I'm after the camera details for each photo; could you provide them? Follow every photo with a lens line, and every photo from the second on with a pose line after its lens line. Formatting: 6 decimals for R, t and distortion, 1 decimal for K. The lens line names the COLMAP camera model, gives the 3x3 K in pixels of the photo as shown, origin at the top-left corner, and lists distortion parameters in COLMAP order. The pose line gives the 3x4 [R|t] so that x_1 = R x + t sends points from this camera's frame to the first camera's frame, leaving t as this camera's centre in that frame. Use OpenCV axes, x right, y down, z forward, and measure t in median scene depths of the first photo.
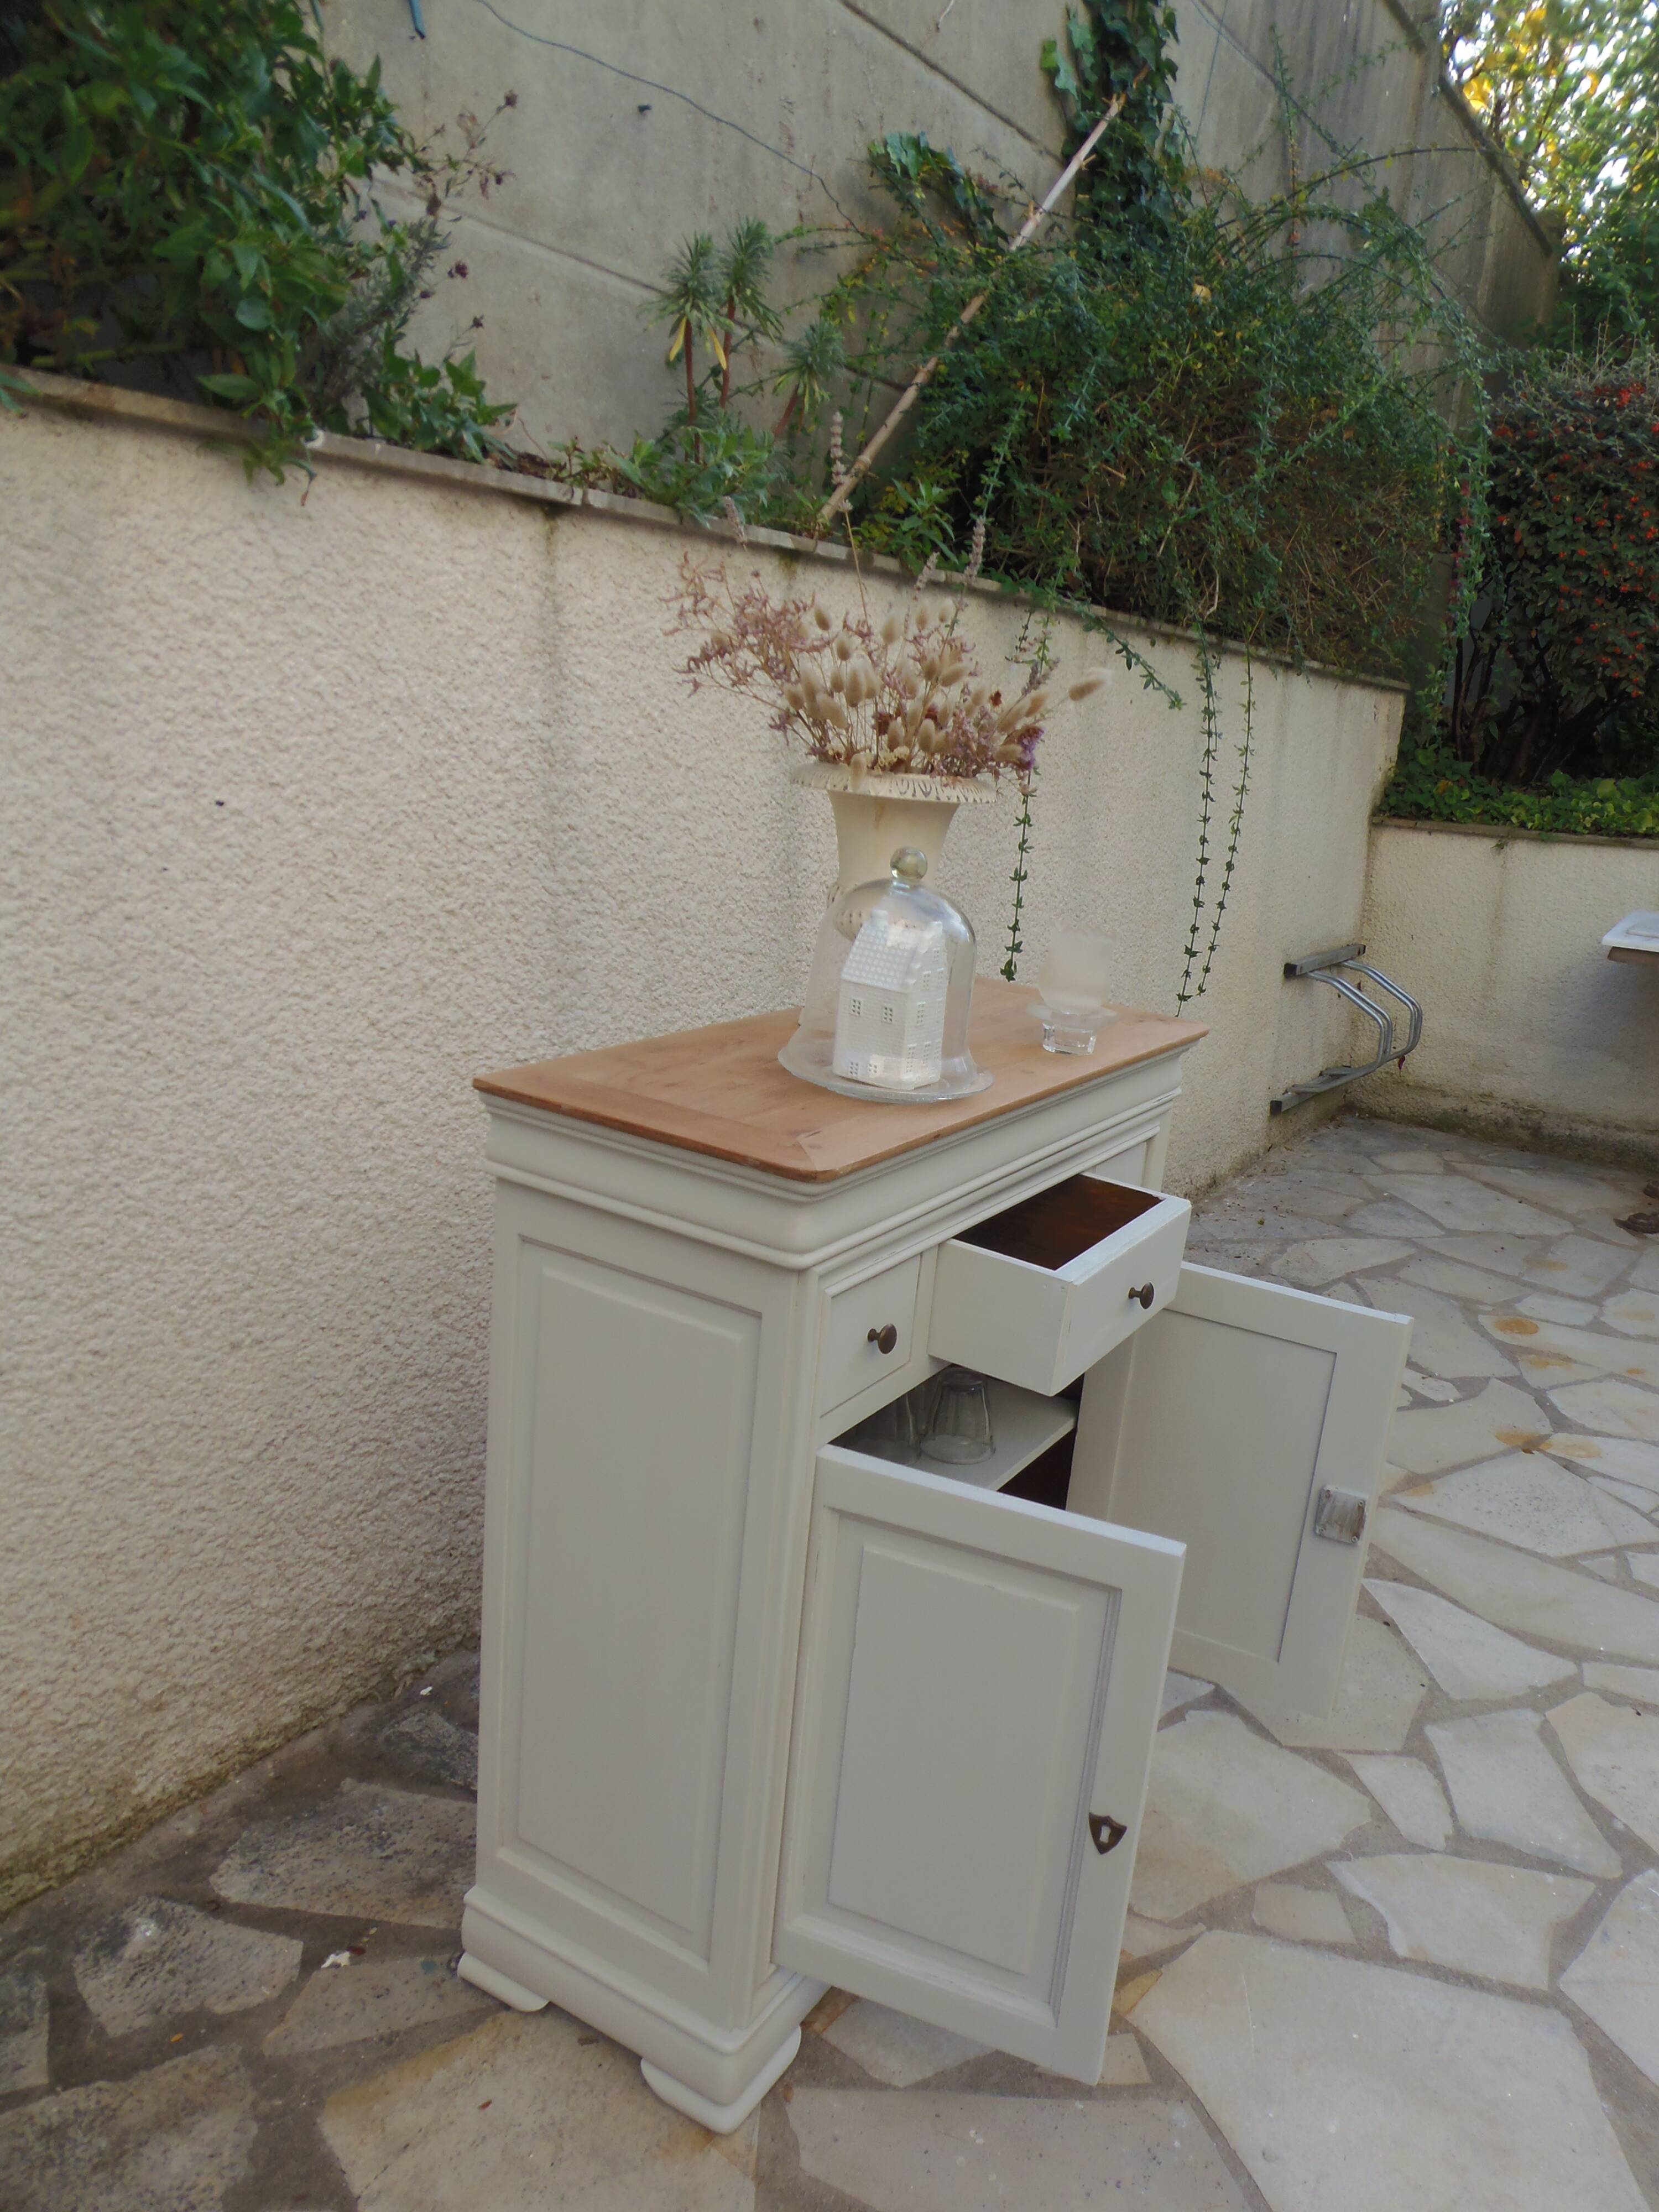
lens RADIAL K [[1656.1, 0, 956.4], [0, 1656.1, 1124.8], [0, 0, 1]] dist [-0.044884, 0.010662]
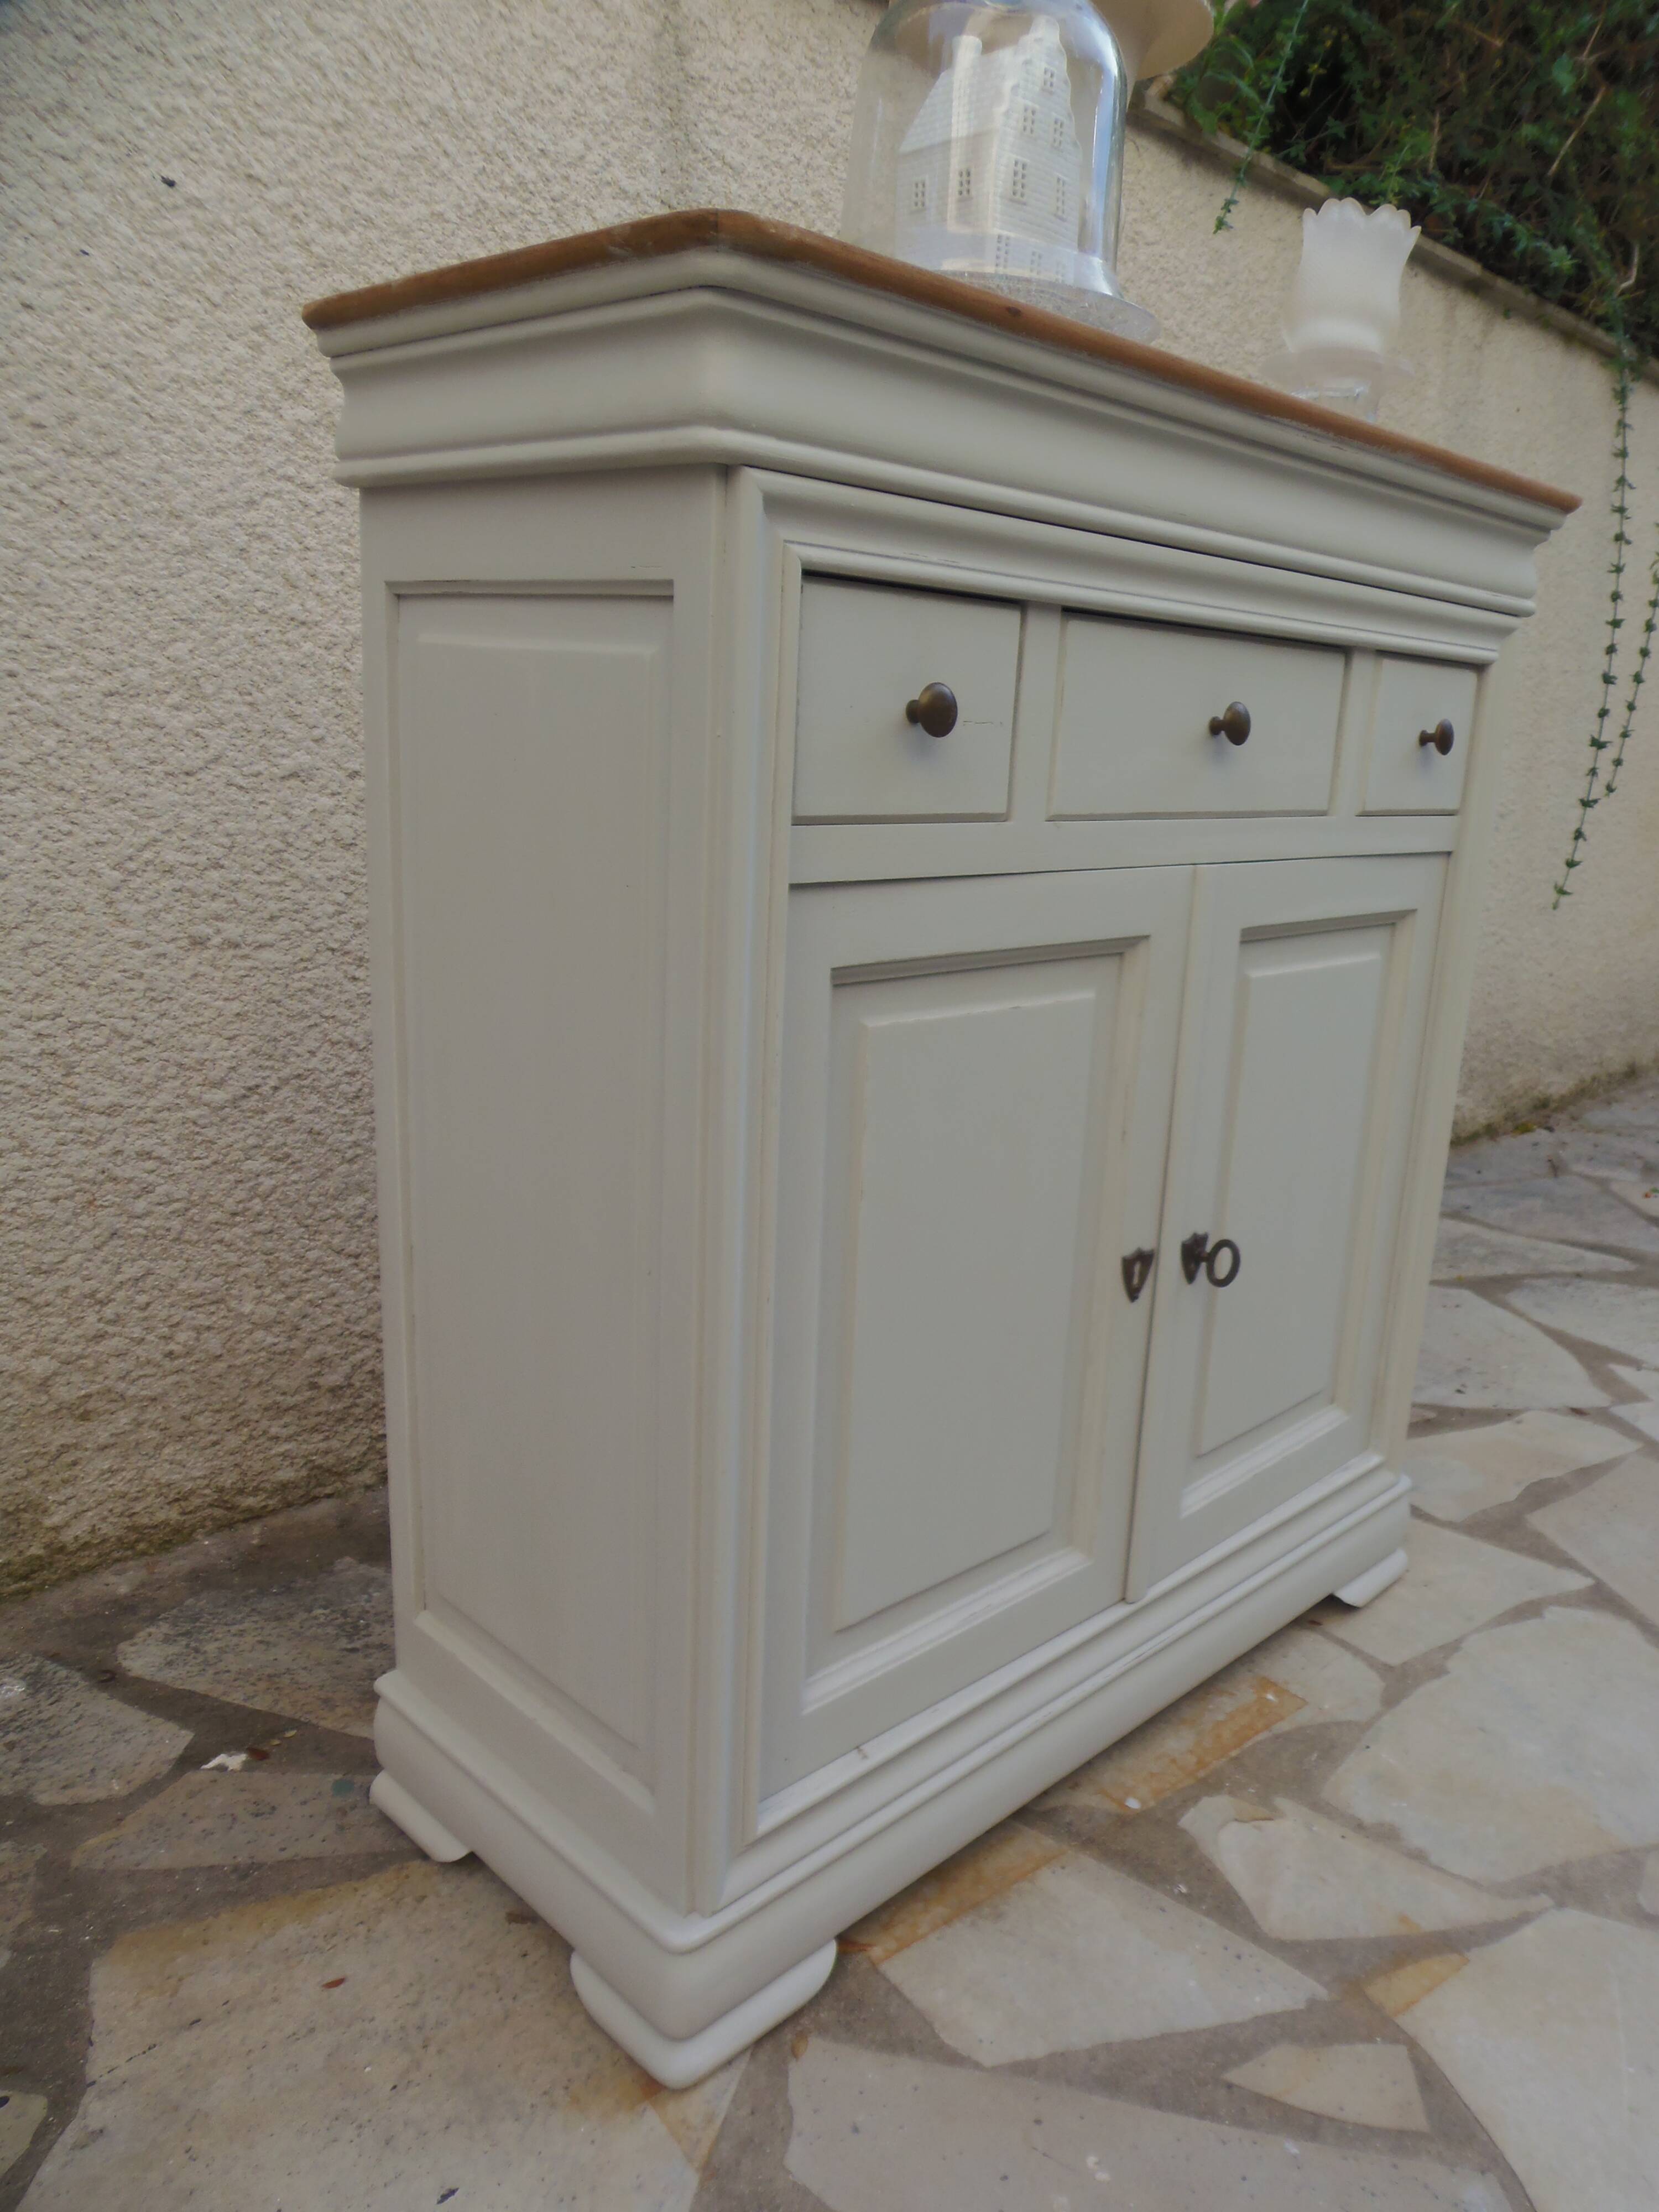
lens RADIAL K [[1656.1, 0, 942.8], [0, 1656.1, 1121.8], [0, 0, 1]] dist [-0.044884, 0.010662]
pose [[0.967215, 0.018296, -0.253299, 0.084948], [-0.027095, 0.999143, -0.031295, 0.229721], [0.252509, 0.037132, 0.966882, 0.354501]]
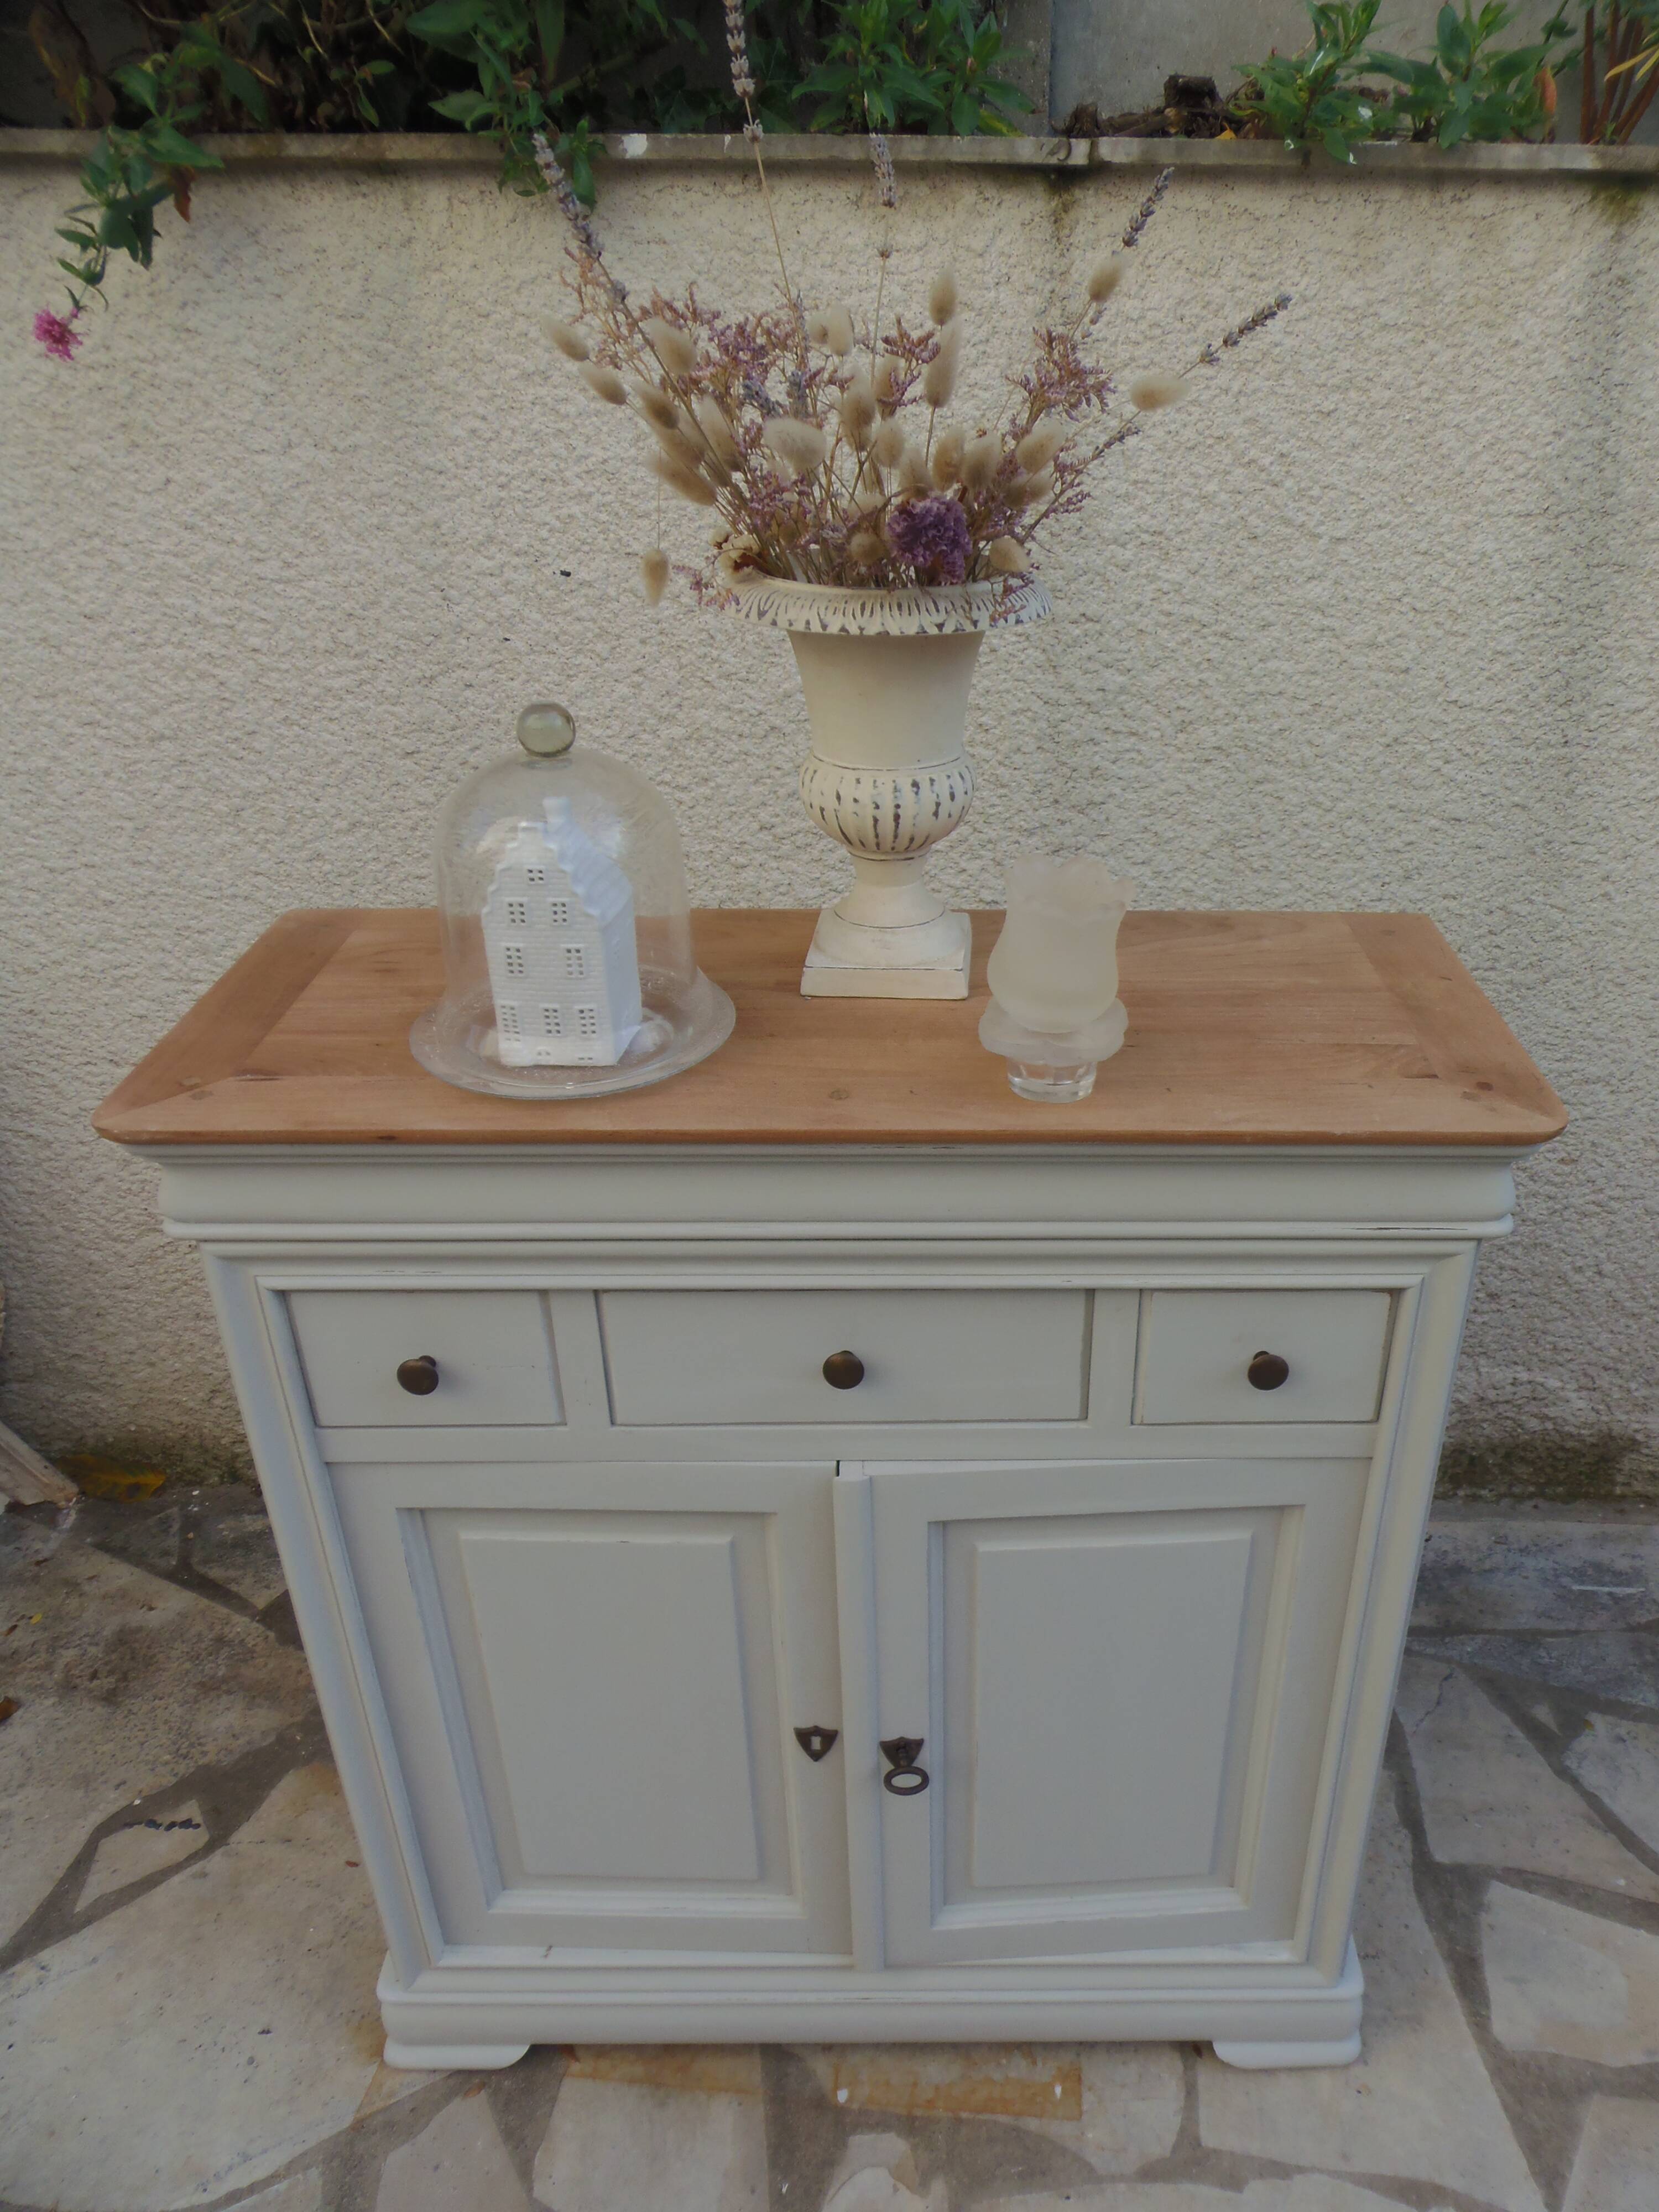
lens RADIAL K [[1617.3, 0, 926.5], [0, 1617.3, 1115.5], [0, 0, 1]] dist [-0.024652, -0.015116]
pose [[0.476226, 0.321147, -0.818580, 0.488601], [-0.186034, 0.946645, 0.263161, -0.168665], [0.859418, 0.026960, 0.510562, 0.651091]]
